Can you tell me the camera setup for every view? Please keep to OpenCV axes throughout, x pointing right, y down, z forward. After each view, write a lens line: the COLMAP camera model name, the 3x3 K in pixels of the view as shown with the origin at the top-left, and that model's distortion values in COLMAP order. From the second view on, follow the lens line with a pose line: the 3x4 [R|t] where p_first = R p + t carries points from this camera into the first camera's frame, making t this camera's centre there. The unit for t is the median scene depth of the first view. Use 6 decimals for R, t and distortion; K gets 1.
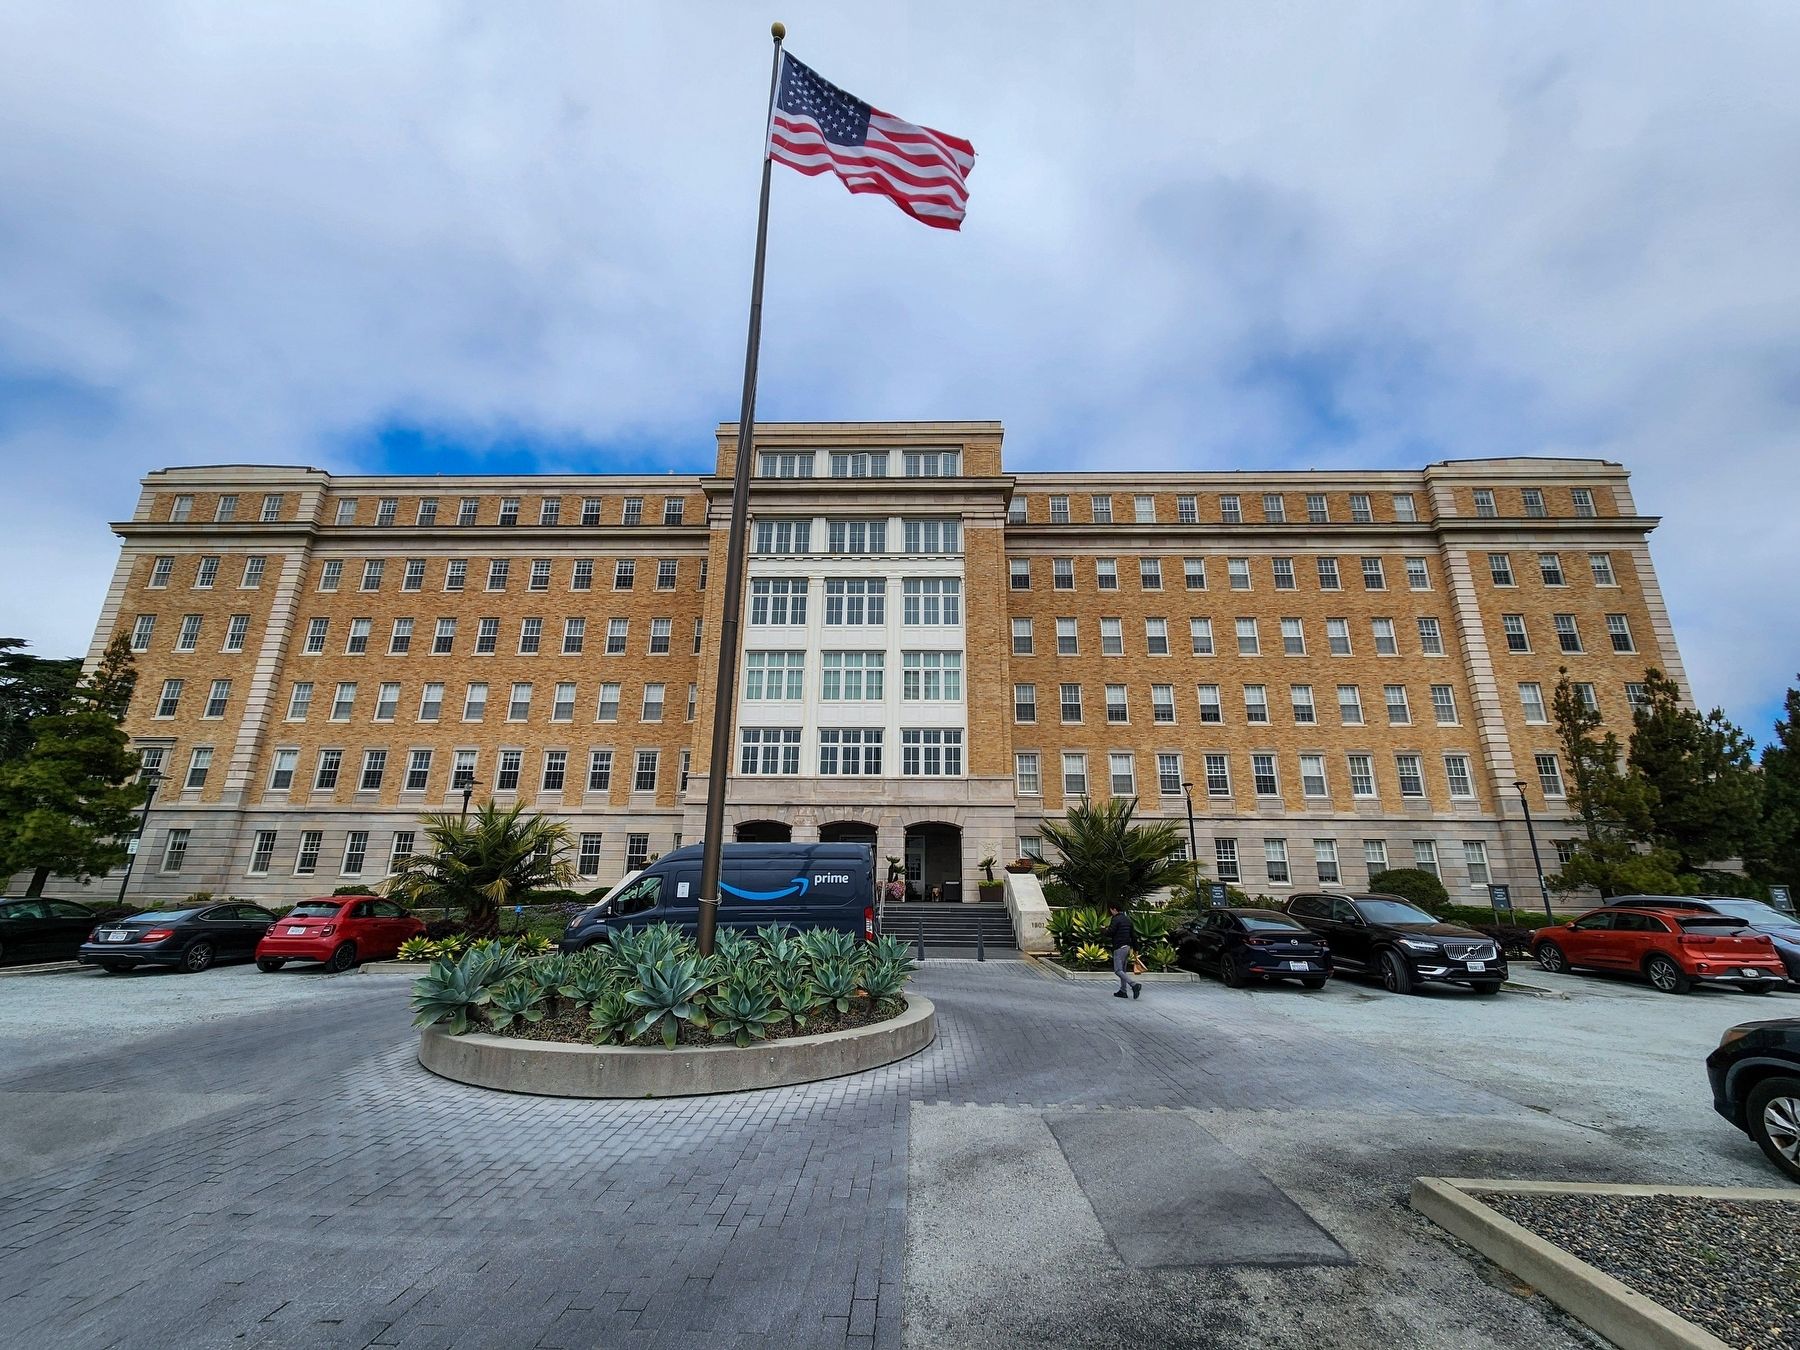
lens RADIAL K [[727.5, 0, 893.5], [0, 727.5, 676.6], [0, 0, 1]] dist [0.022621, -0.000182]
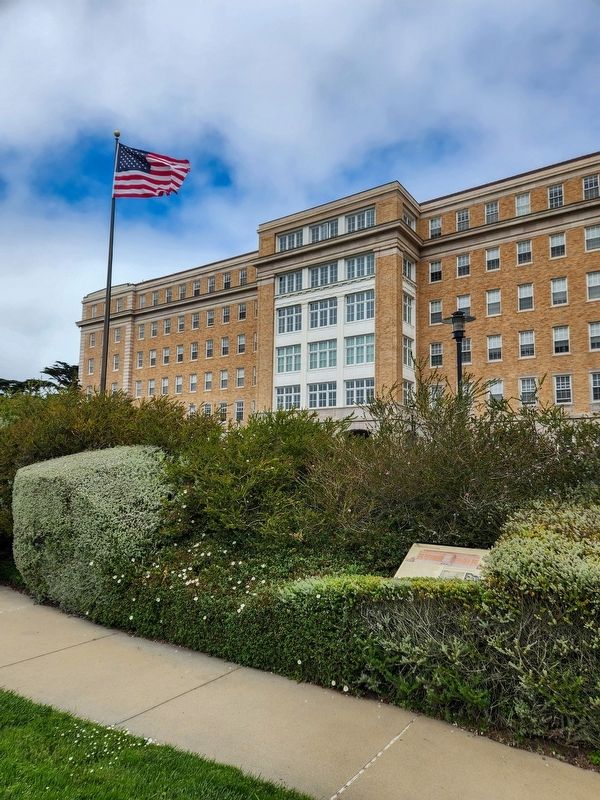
lens RADIAL K [[545.1, 0, 300.0], [0, 545.1, 400.0], [0, 0, 1]] dist [0.117006, -0.004166]
pose [[0.841244, -0.072636, -0.535754, 0.601224], [0.145166, 0.984893, 0.094411, -0.025587], [0.520803, -0.157196, 0.839079, -0.211935]]
